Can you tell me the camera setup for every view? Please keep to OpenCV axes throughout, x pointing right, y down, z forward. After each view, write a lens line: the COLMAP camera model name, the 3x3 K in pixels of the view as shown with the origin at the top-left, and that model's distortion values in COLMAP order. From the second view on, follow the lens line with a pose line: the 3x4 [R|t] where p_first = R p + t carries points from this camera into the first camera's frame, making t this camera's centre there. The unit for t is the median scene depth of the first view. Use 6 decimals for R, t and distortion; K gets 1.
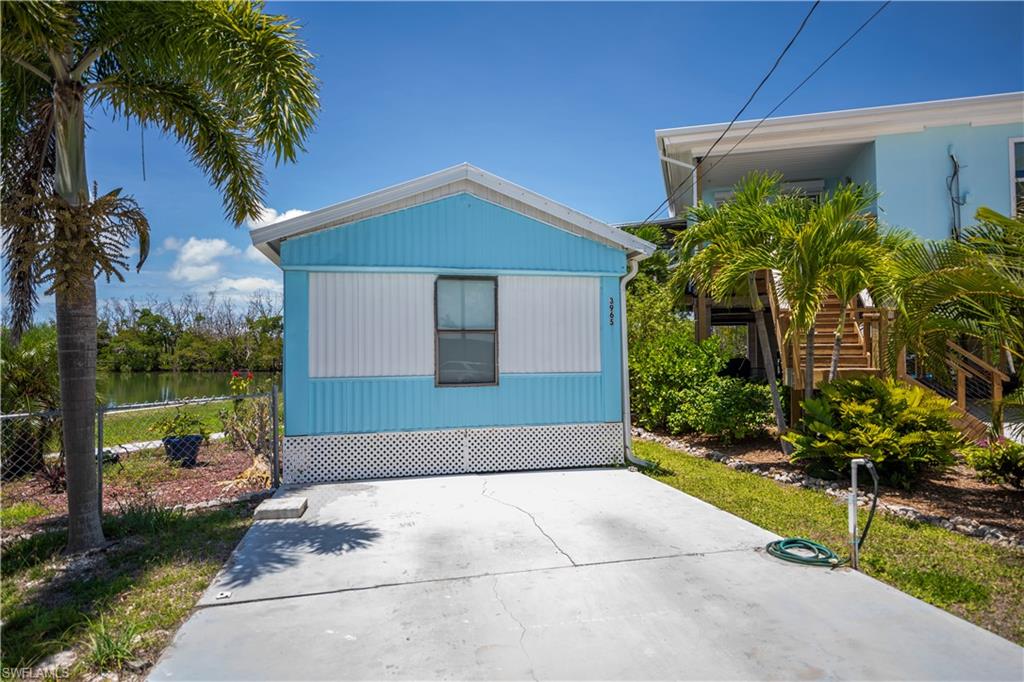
lens RADIAL K [[587.1, 0, 515.2], [0, 587.1, 337.9], [0, 0, 1]] dist [-0.002948, -0.000968]
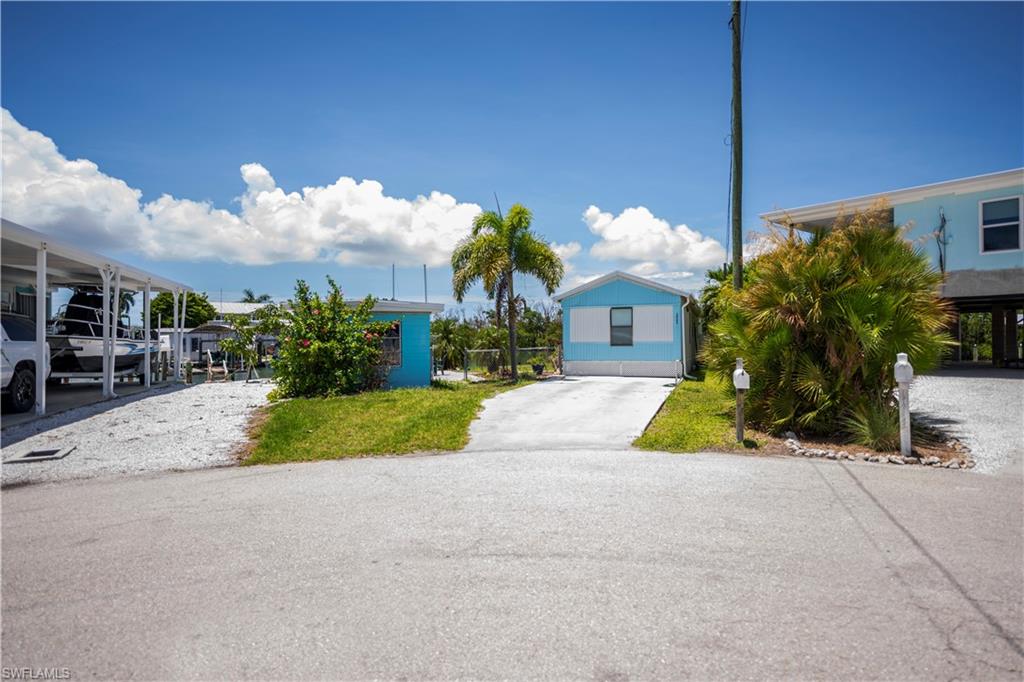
lens RADIAL K [[554.3, 0, 519.5], [0, 554.3, 345.7], [0, 0, 1]] dist [0.016149, -0.001827]
pose [[0.837541, 0.009247, -0.546296, 0.819013], [0.011440, 0.999341, 0.034454, -0.015629], [0.546255, -0.035106, 0.836883, -1.280070]]
